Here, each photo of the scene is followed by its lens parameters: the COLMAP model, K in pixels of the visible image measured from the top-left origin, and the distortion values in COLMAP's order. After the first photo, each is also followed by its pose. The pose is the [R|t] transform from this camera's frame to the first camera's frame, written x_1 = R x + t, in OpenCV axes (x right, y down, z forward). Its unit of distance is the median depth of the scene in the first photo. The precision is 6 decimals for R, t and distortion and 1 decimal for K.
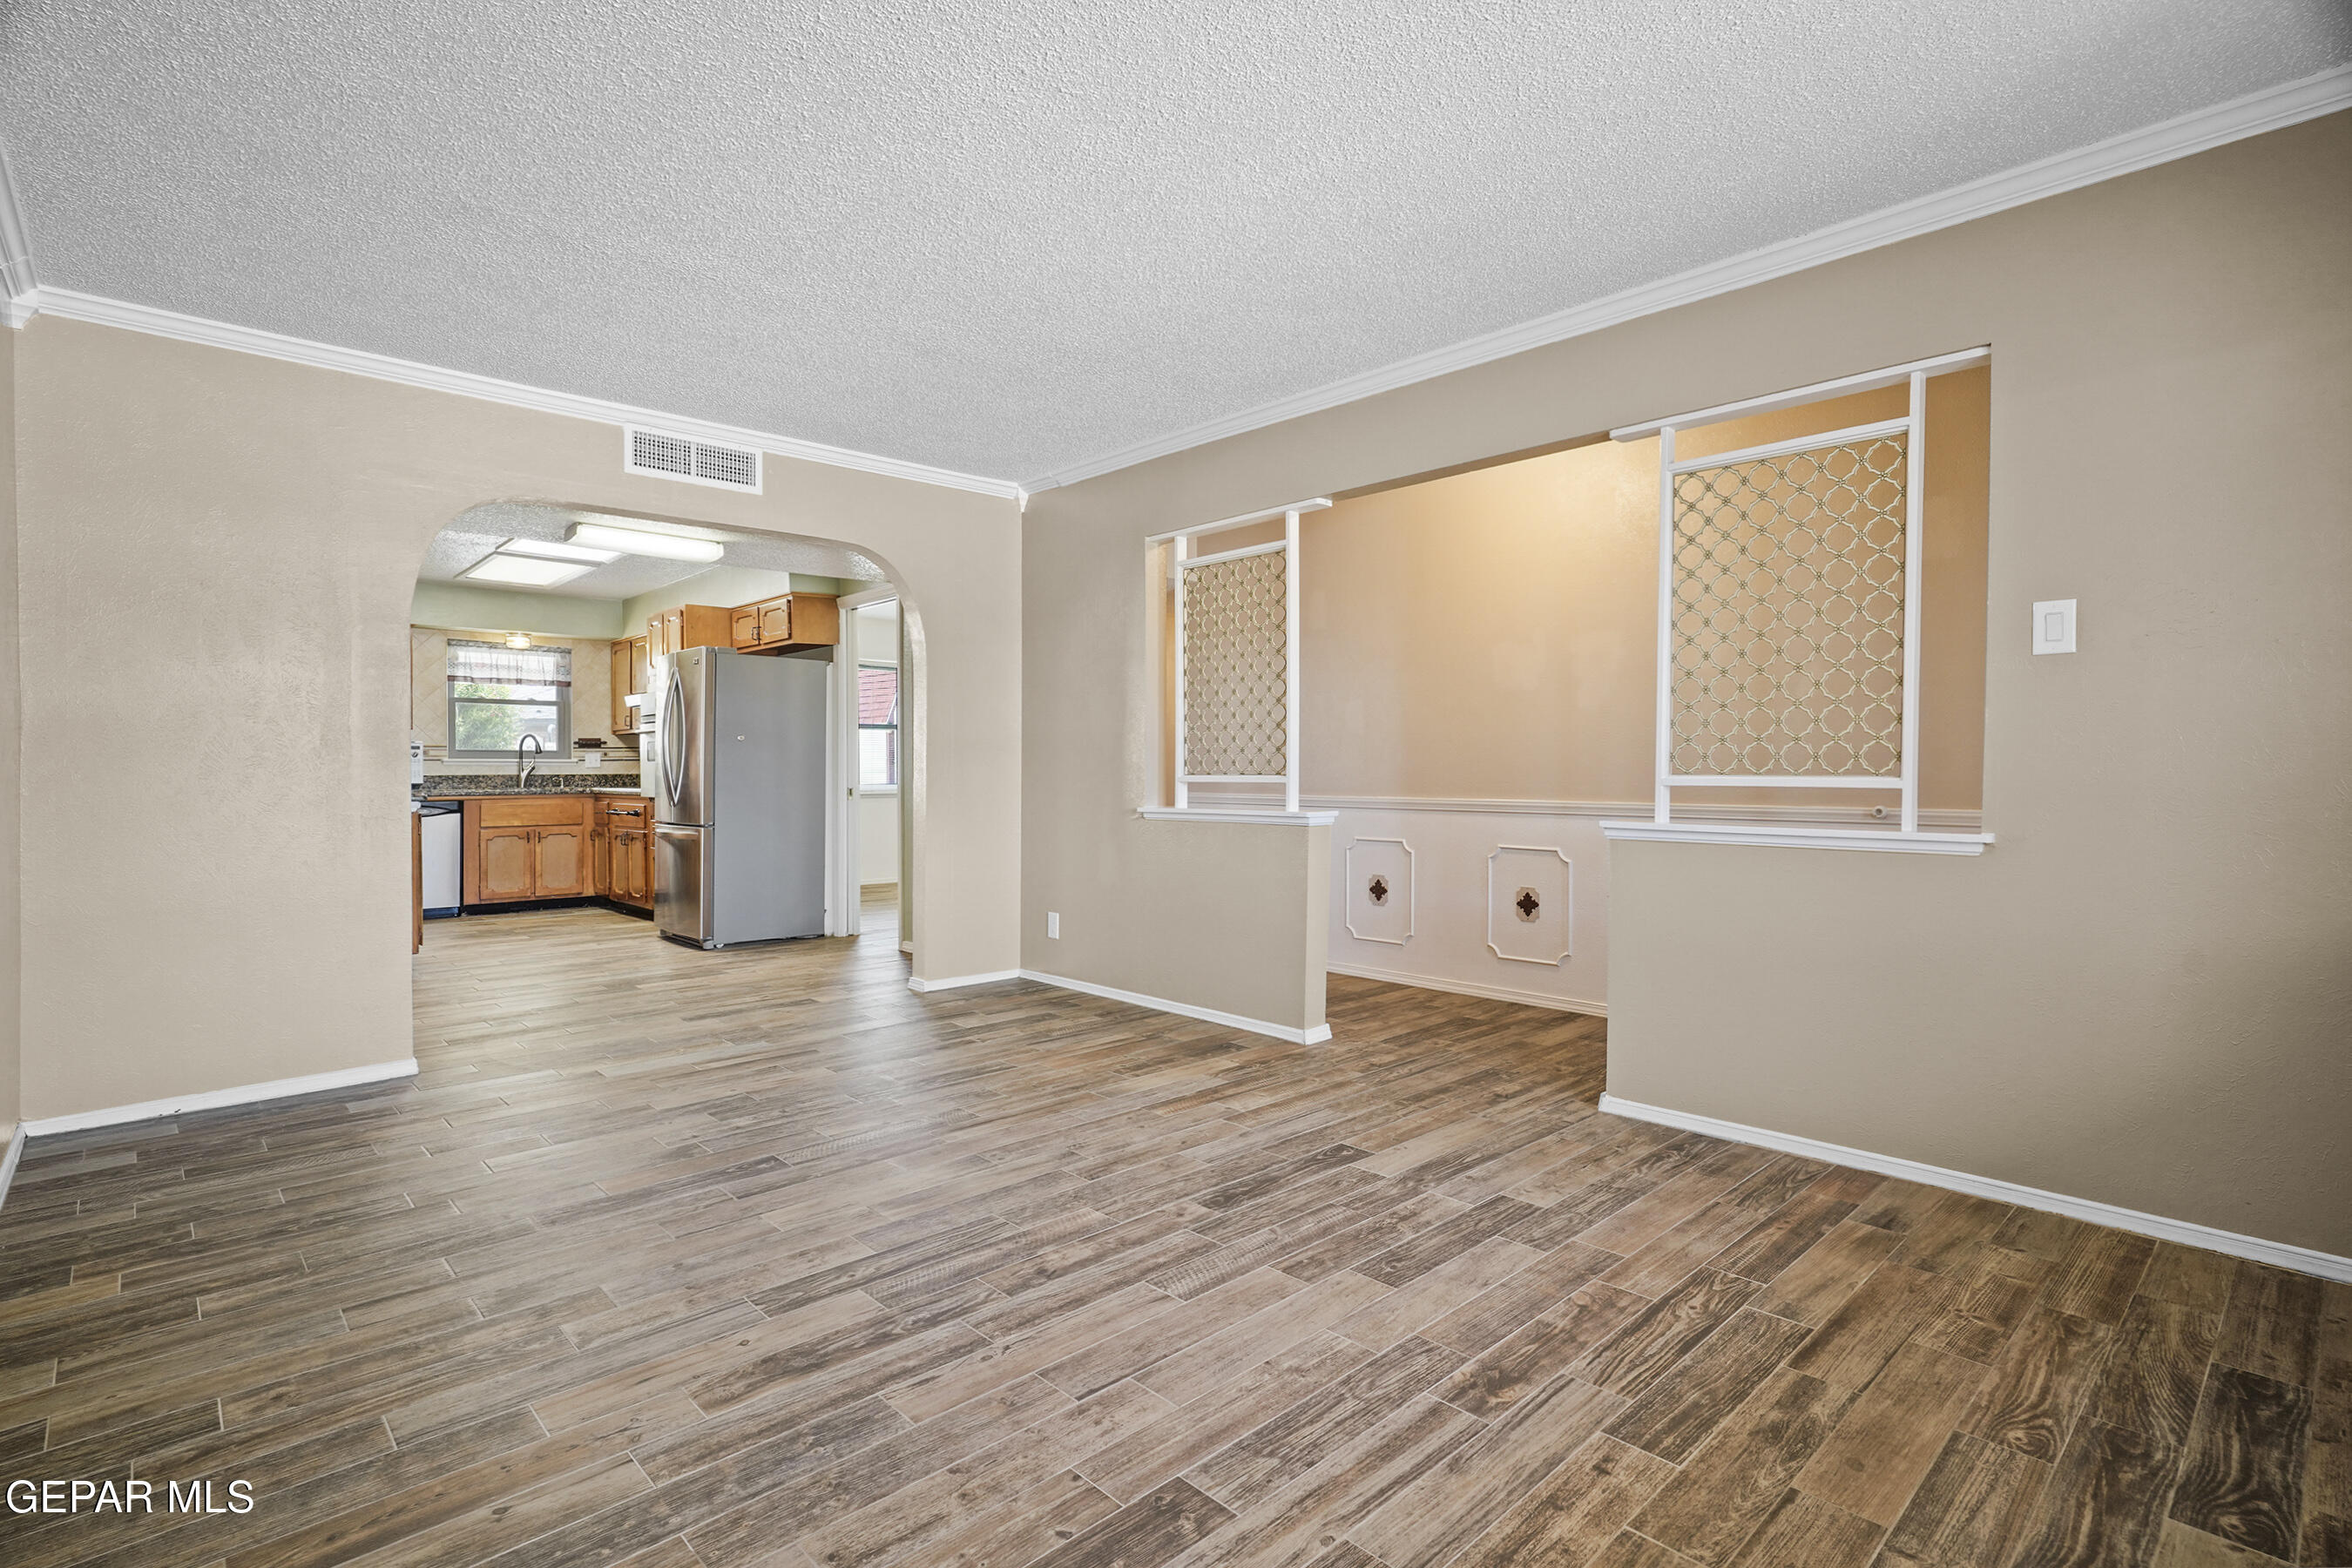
lens RADIAL K [[1121.6, 0, 1153.1], [0, 1121.6, 763.3], [0, 0, 1]] dist [-0.011333, 0.005980]
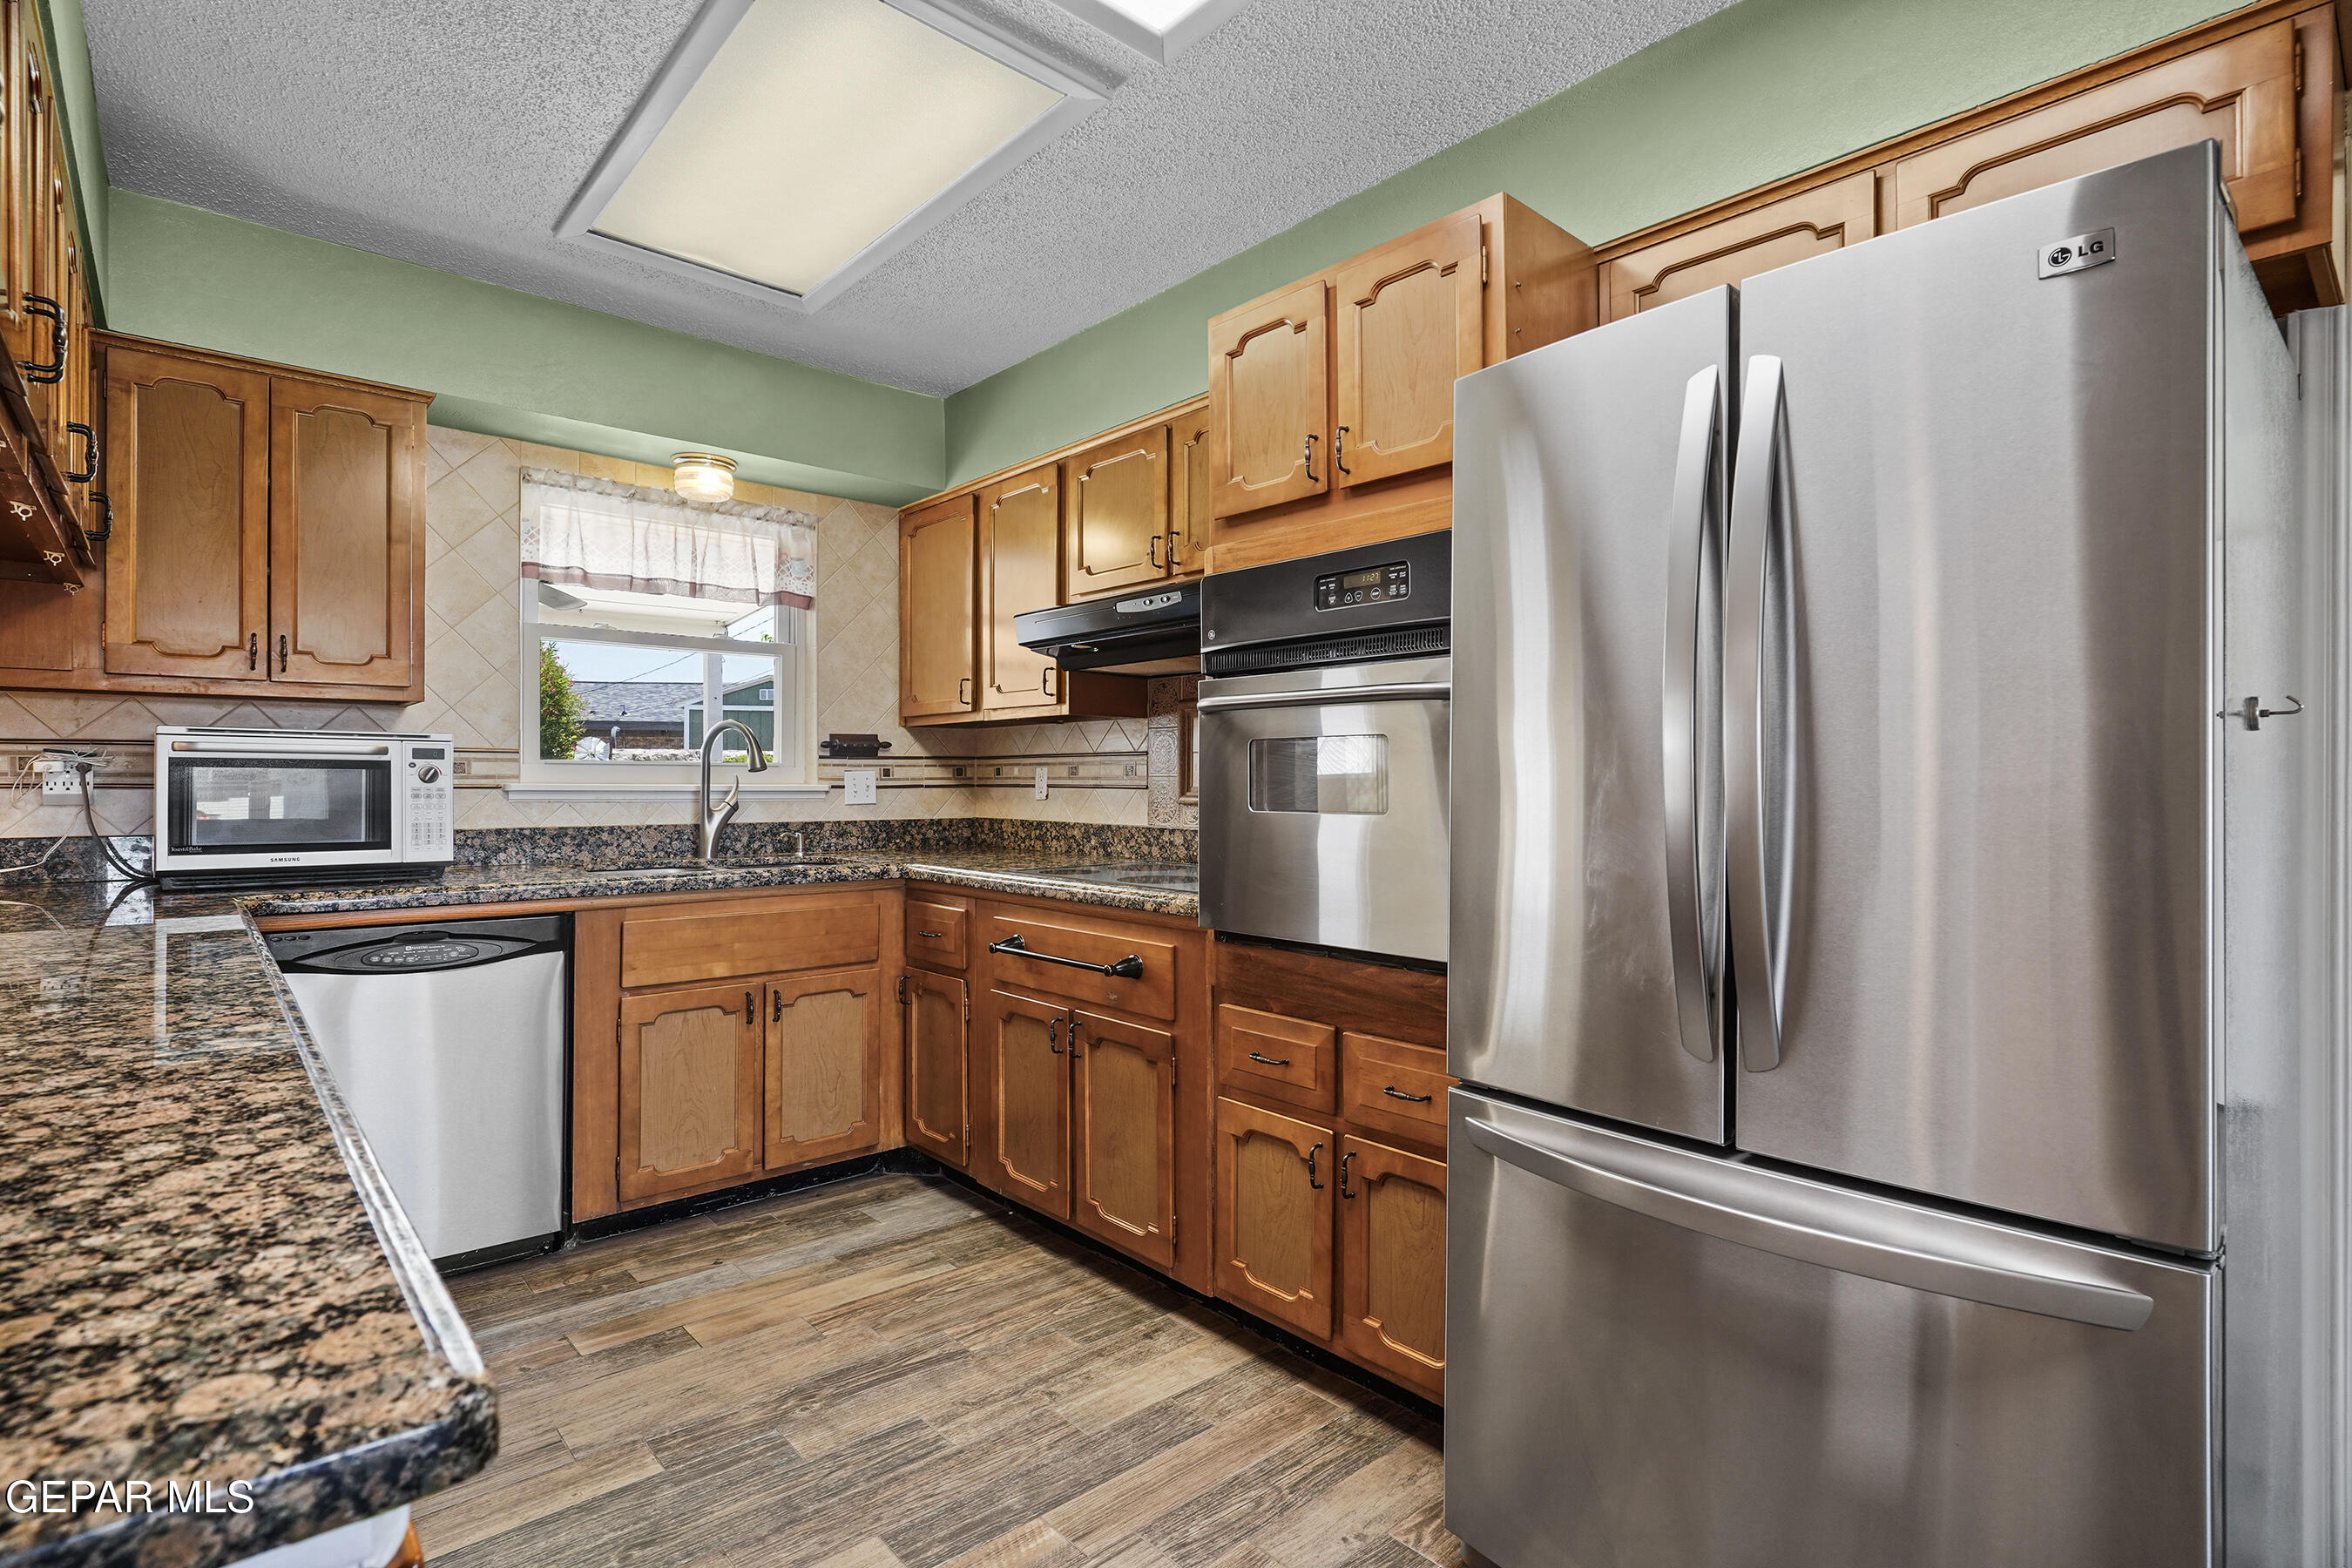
lens RADIAL K [[1121.6, 0, 1150.5], [0, 1121.6, 780.8], [0, 0, 1]] dist [-0.011333, 0.005980]
pose [[0.999577, 0.006764, -0.028298, -0.409411], [-0.006671, 0.999972, 0.003383, -0.007578], [0.028320, -0.003193, 0.999594, 0.630889]]
